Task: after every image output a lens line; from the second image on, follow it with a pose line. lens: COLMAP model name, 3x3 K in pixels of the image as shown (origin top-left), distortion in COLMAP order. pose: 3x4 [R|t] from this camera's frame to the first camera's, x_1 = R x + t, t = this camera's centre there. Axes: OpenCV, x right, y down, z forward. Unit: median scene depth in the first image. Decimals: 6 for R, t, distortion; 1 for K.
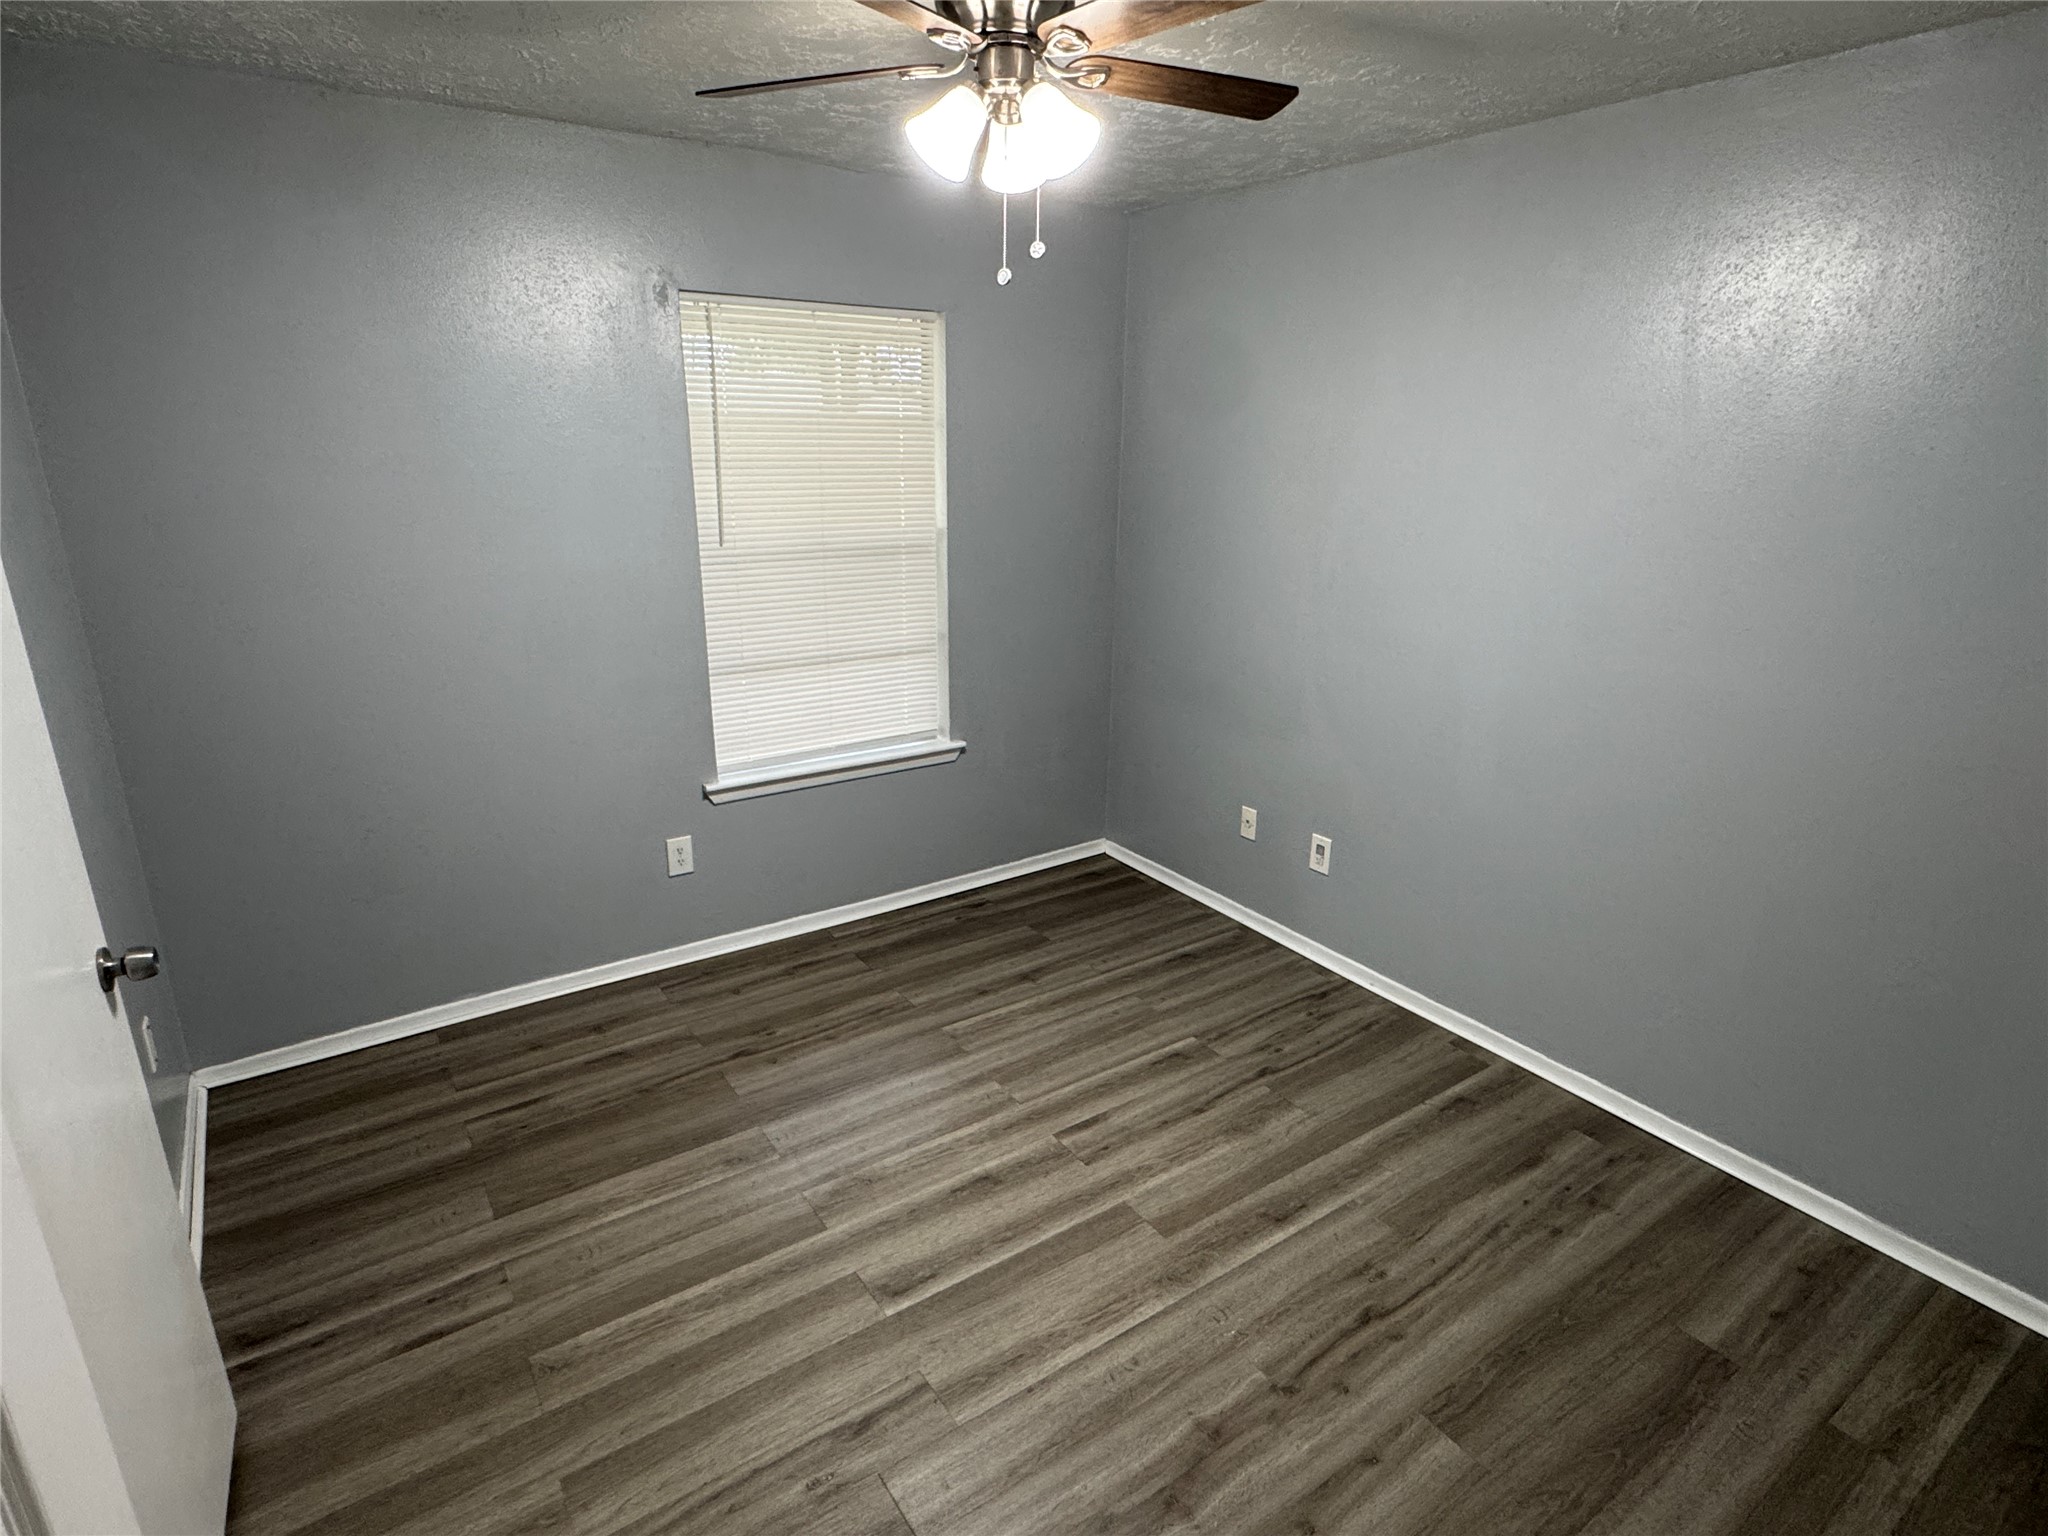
lens RADIAL K [[1074.2, 0, 1022.8], [0, 1074.2, 779.7], [0, 0, 1]] dist [-0.000499, 0.001675]
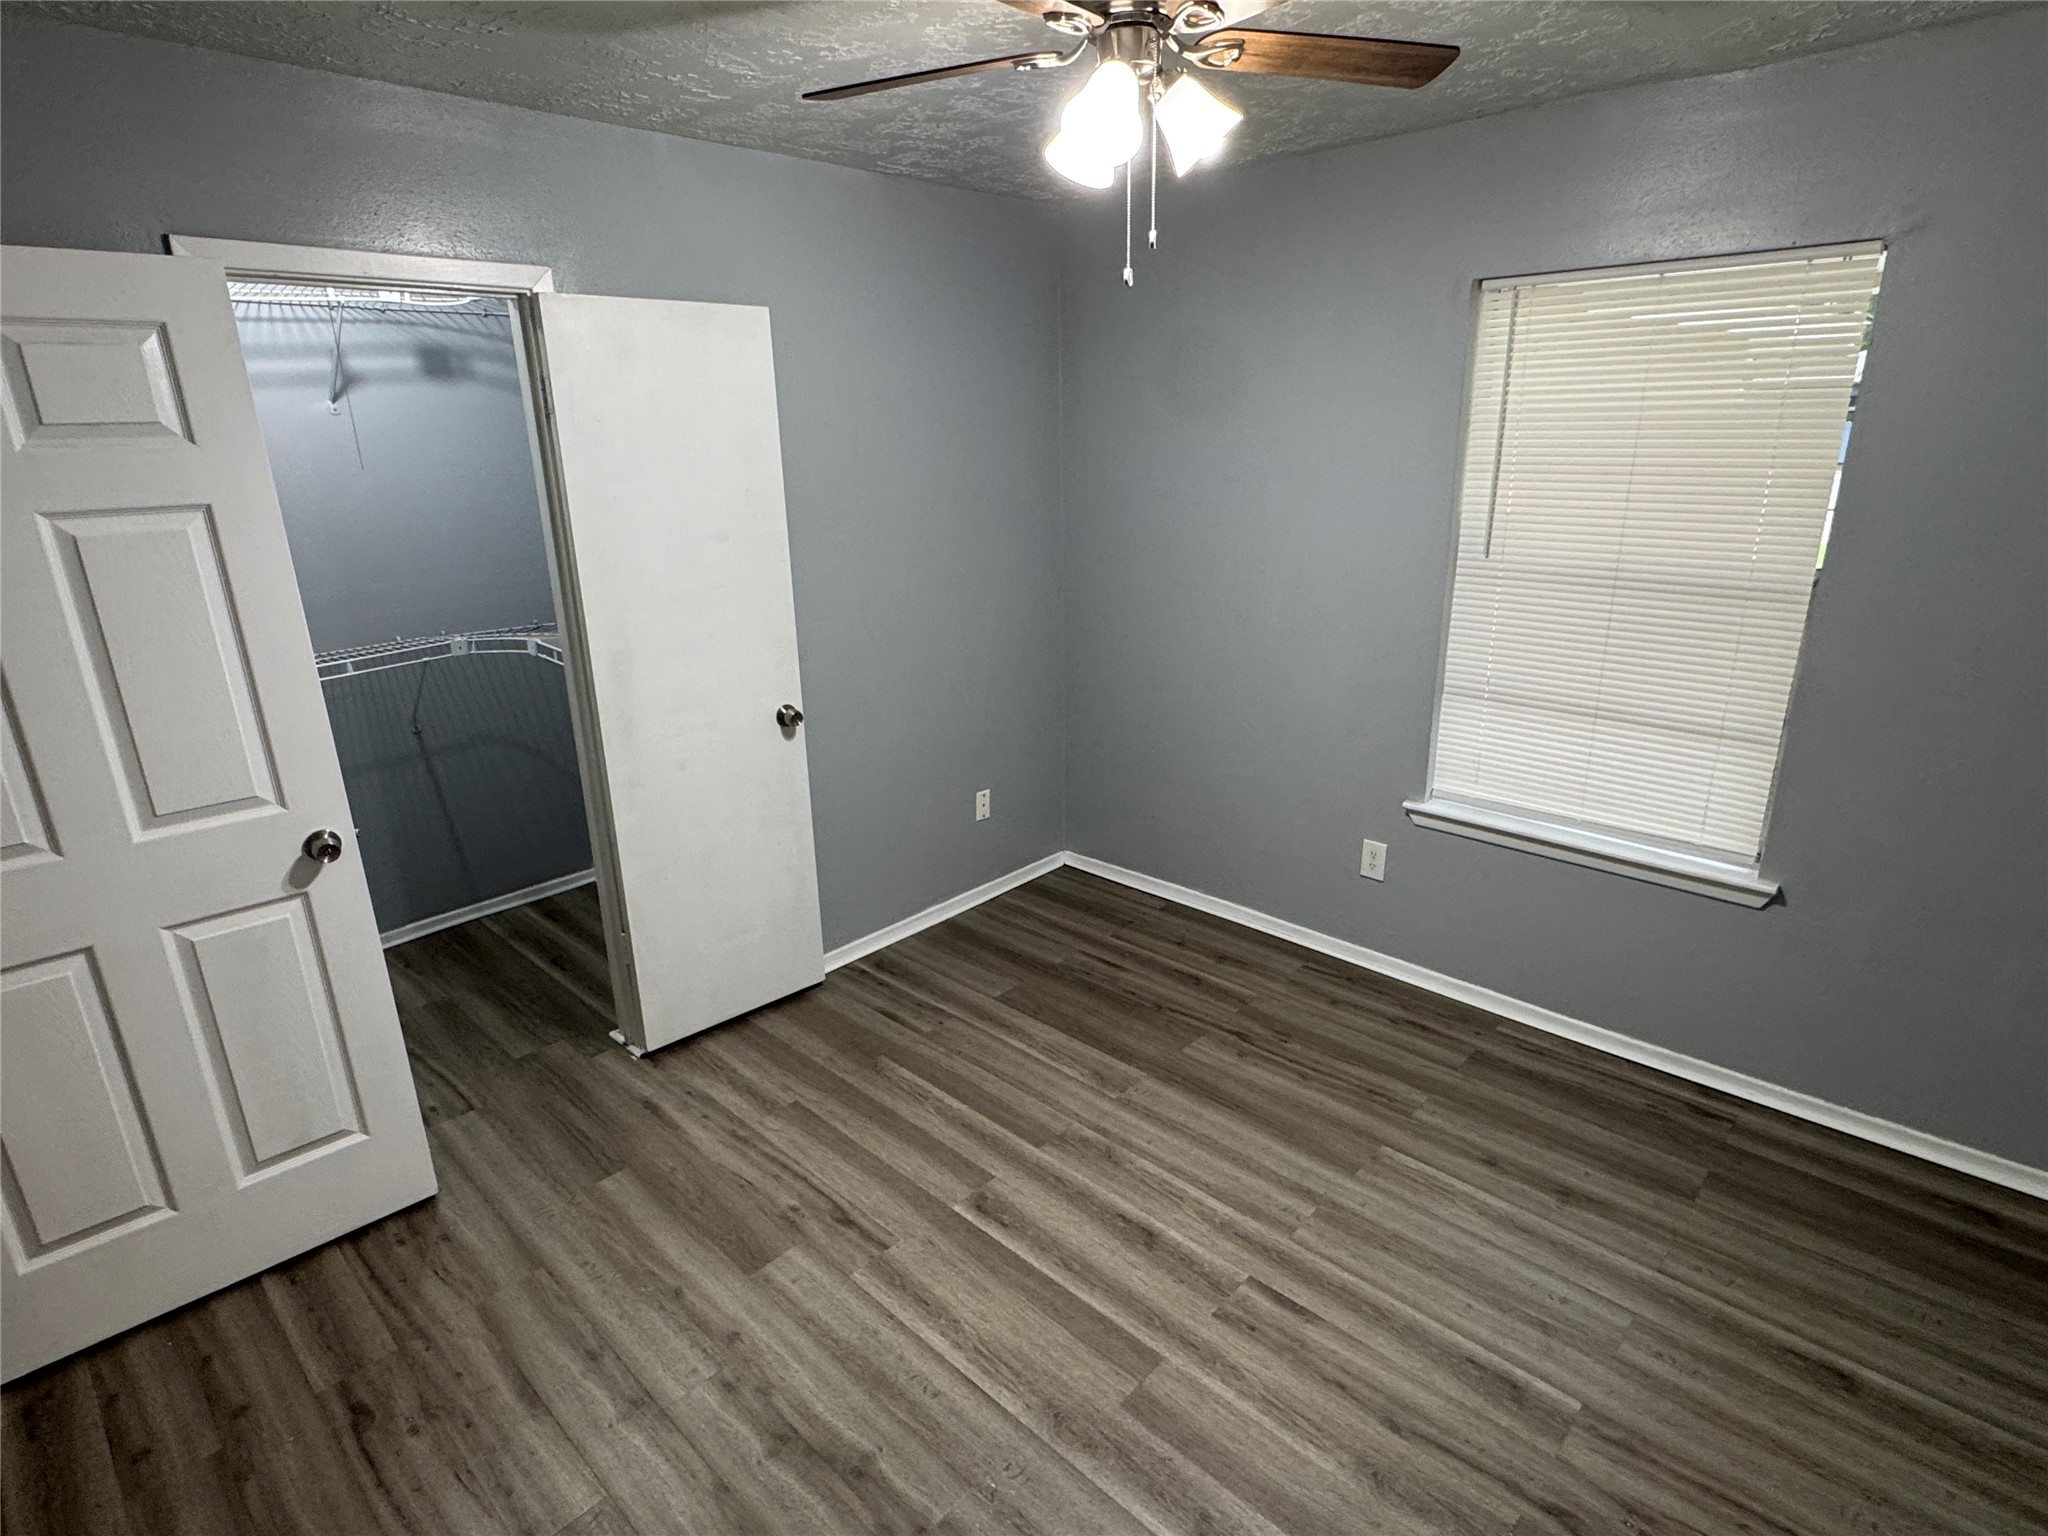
lens RADIAL K [[1074.2, 0, 1022.8], [0, 1074.2, 779.7], [0, 0, 1]] dist [-0.000499, 0.001675]
pose [[0.196882, 0.294322, -0.935207, 0.669335], [-0.281377, 0.930712, 0.233671, -0.177539], [0.939183, 0.217140, 0.266056, 0.531184]]
